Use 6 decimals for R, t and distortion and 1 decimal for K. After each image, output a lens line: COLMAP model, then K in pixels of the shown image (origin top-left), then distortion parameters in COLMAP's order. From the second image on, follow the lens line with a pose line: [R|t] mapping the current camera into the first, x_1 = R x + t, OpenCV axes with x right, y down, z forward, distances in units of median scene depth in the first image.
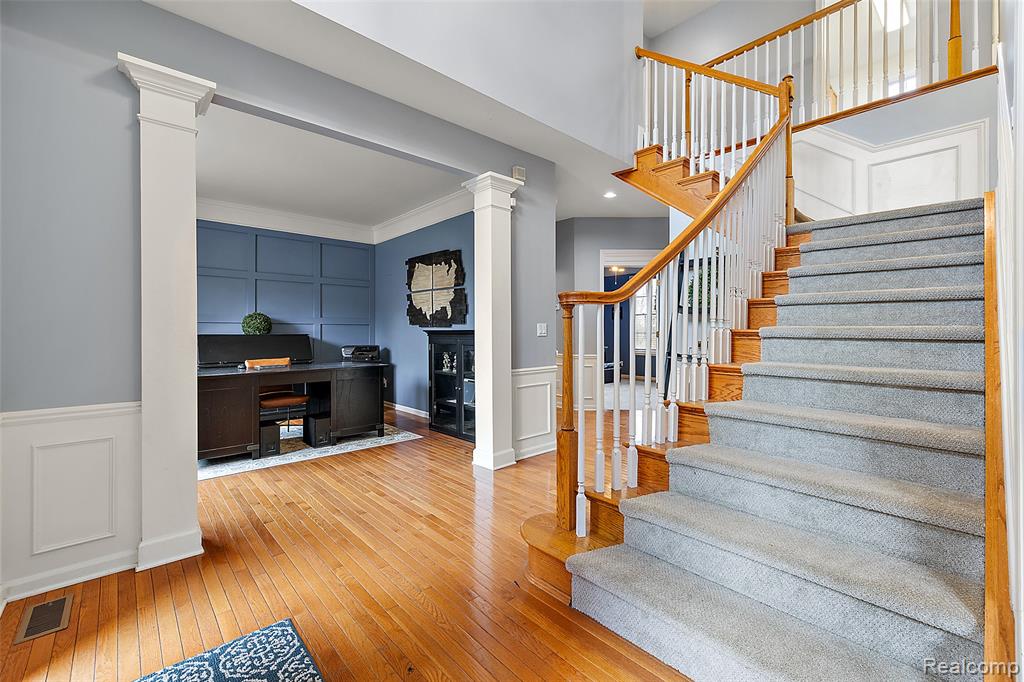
lens RADIAL K [[431.0, 0, 513.0], [0, 431.0, 334.2], [0, 0, 1]] dist [-0.002006, -0.000141]
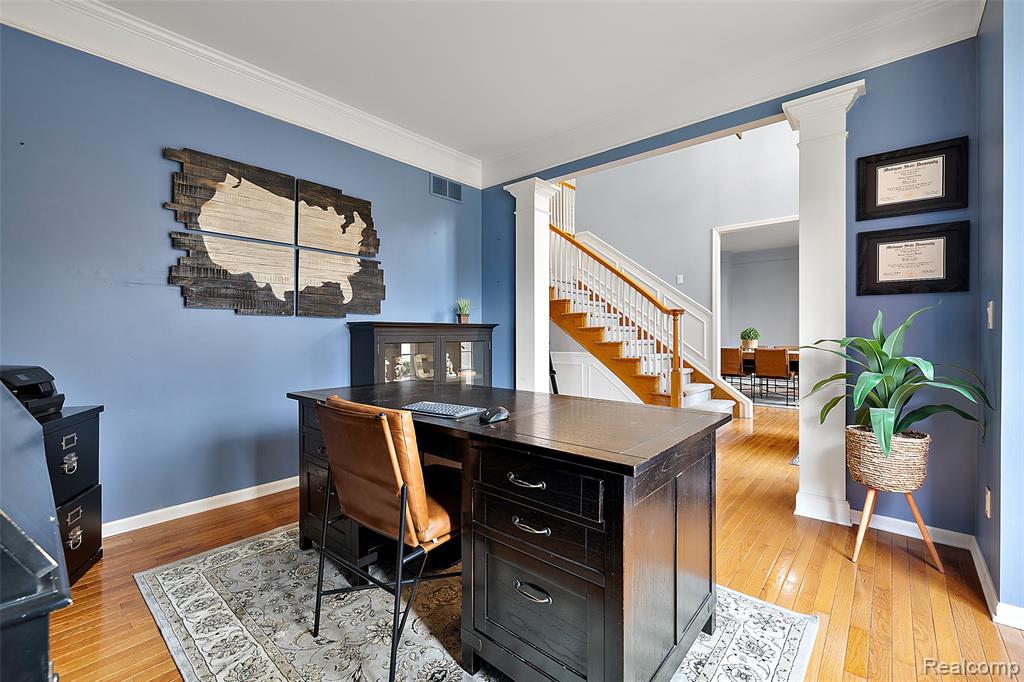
lens RADIAL K [[431.0, 0, 513.9], [0, 431.0, 335.3], [0, 0, 1]] dist [-0.002006, -0.000141]
pose [[-0.103389, -0.011737, 0.994572, -0.789174], [0.002431, 0.999924, 0.012053, 0.002644], [-0.994638, 0.003664, -0.103353, 0.823011]]
